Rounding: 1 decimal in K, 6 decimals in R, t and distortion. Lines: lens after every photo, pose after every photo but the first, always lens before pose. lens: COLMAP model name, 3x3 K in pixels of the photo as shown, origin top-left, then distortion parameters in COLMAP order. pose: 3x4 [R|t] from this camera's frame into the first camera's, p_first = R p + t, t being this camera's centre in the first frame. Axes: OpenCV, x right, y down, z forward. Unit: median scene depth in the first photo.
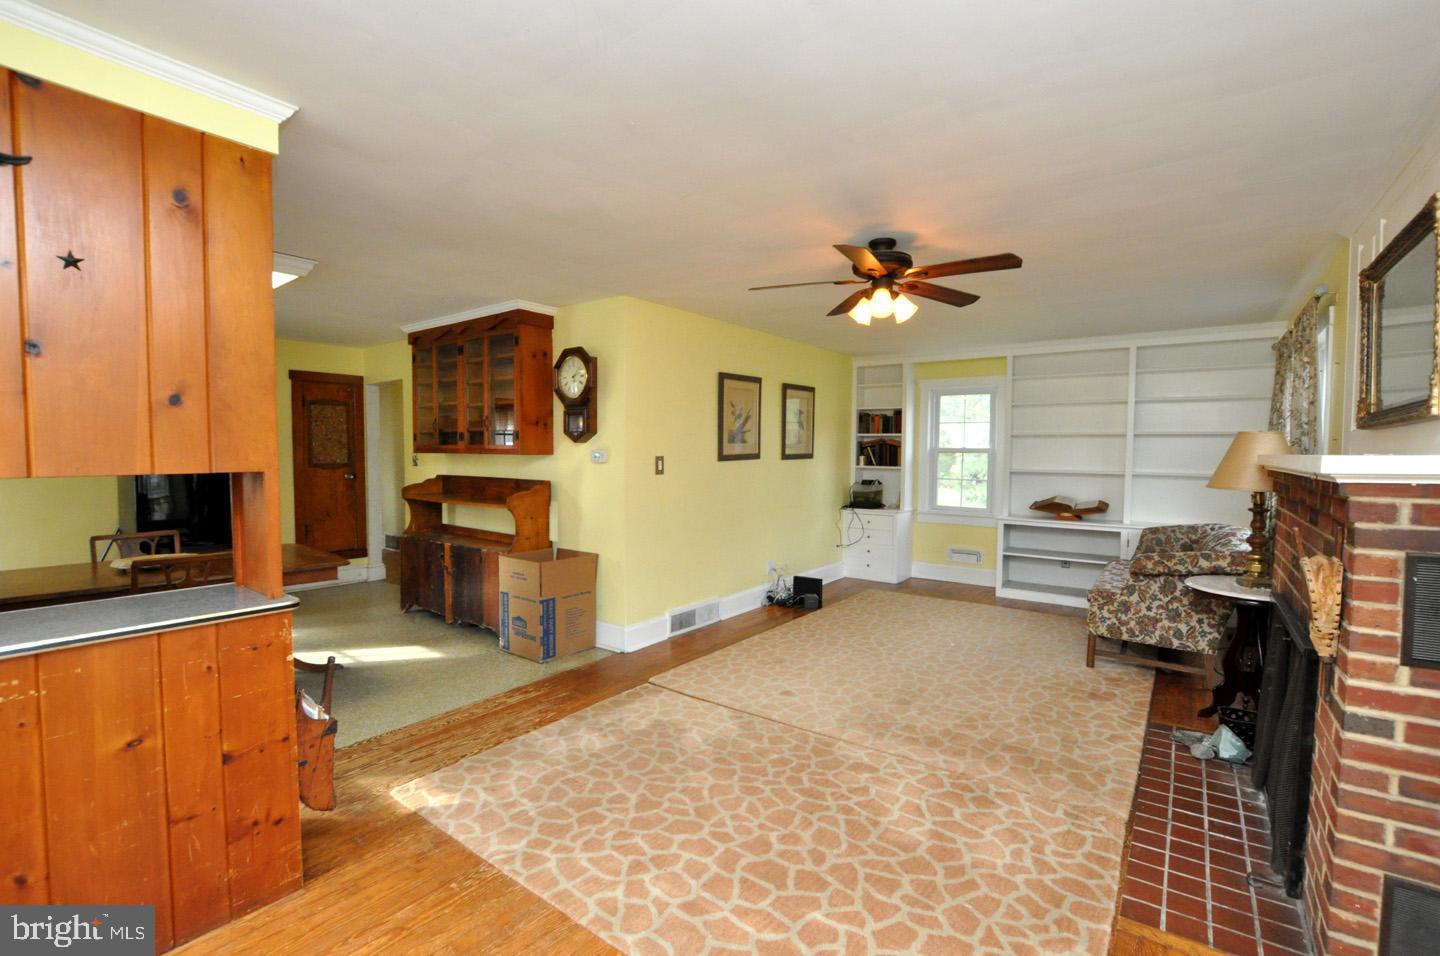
lens RADIAL K [[644.7, 0, 720.0], [0, 644.7, 478.0], [0, 0, 1]] dist [-0.001536, -0.000120]
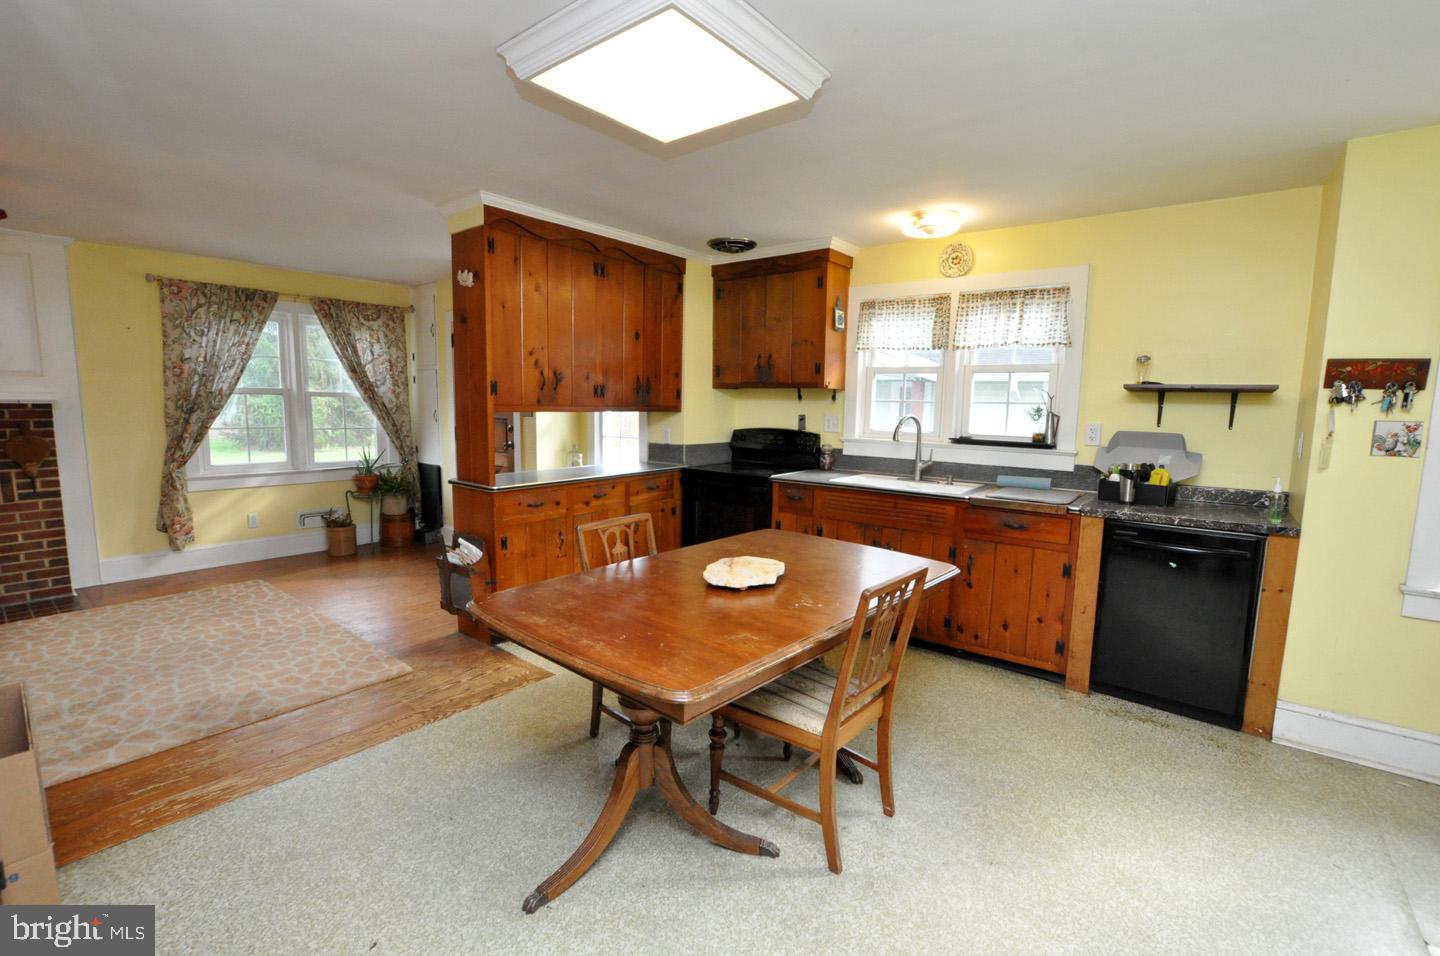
lens RADIAL K [[635.9, 0, 724.8], [0, 635.9, 481.8], [0, 0, 1]] dist [-0.034703, 0.006848]
pose [[-0.999288, -0.028152, 0.025137, -0.653635], [-0.023412, 0.984791, 0.172159, -0.058129], [-0.029602, 0.171448, -0.984748, 1.221984]]
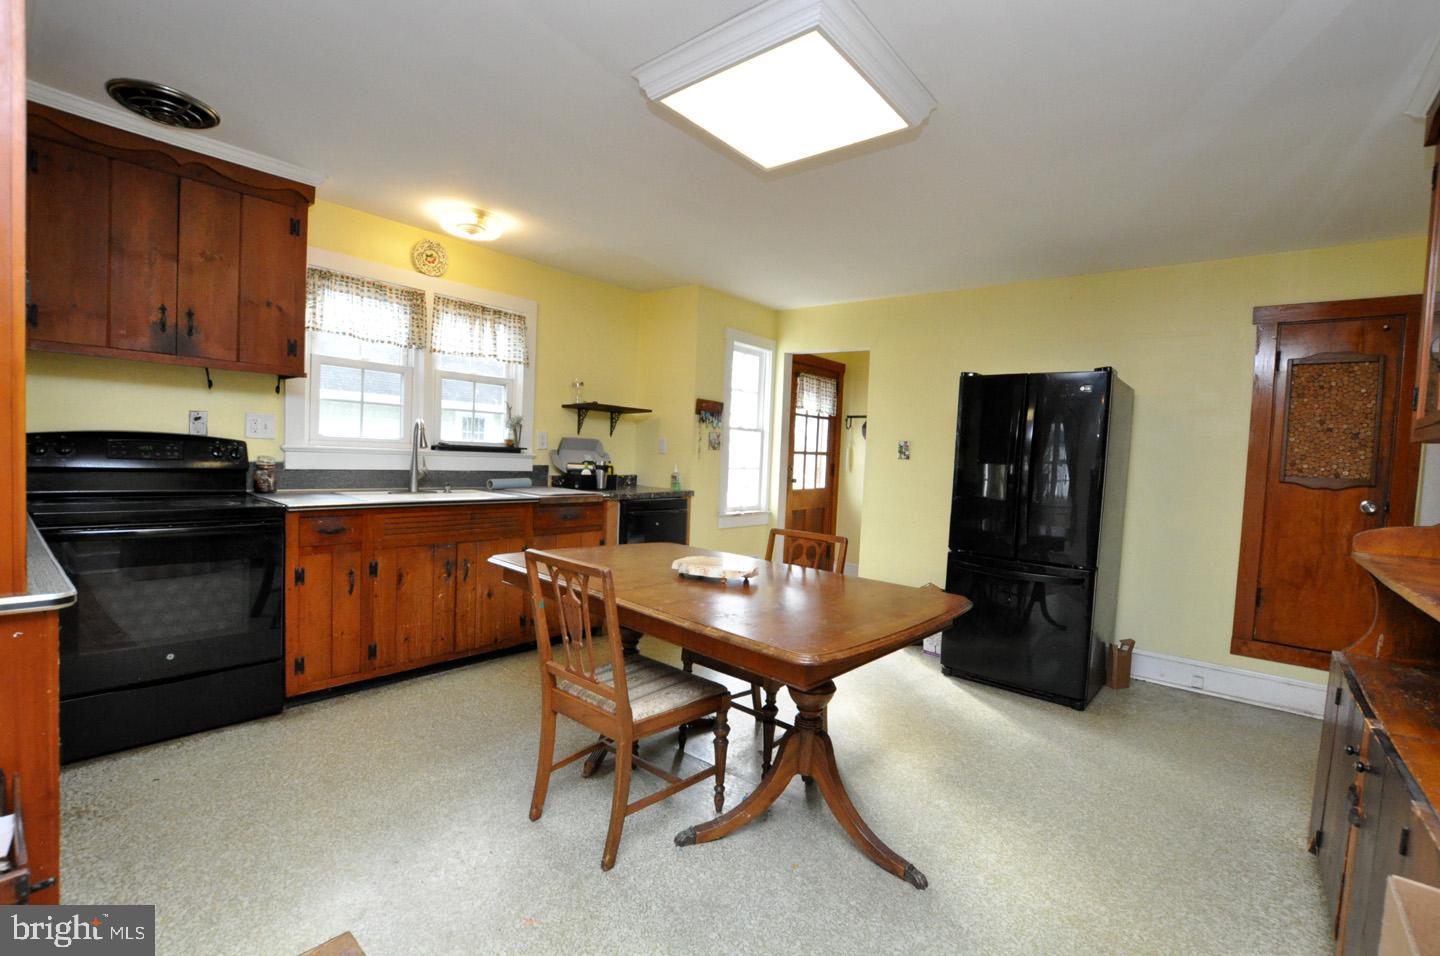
lens RADIAL K [[635.9, 0, 724.8], [0, 635.9, 481.8], [0, 0, 1]] dist [-0.034703, 0.006848]
pose [[-0.047901, 0.036454, -0.998187, -0.136907], [-0.092329, 0.994894, 0.040765, 0.004720], [0.994576, 0.094114, -0.044290, 0.764332]]
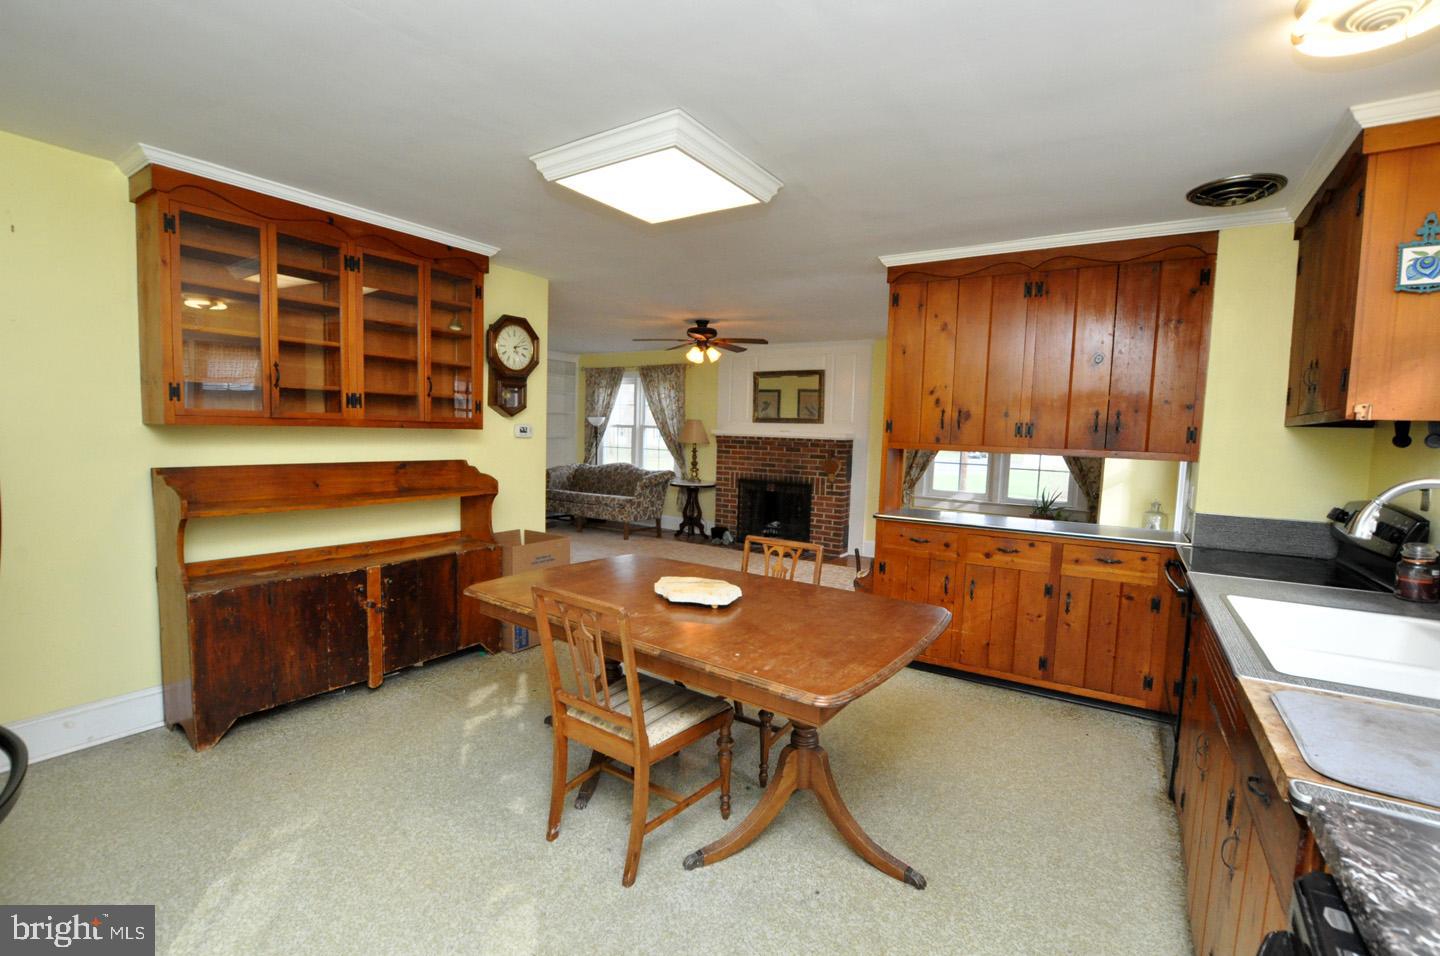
lens RADIAL K [[635.9, 0, 724.8], [0, 635.9, 481.8], [0, 0, 1]] dist [-0.034703, 0.006848]
pose [[-0.070734, -0.091453, 0.993294, -1.172437], [0.016625, 0.995542, 0.092844, -0.040942], [-0.997357, 0.023081, -0.068898, 0.753357]]
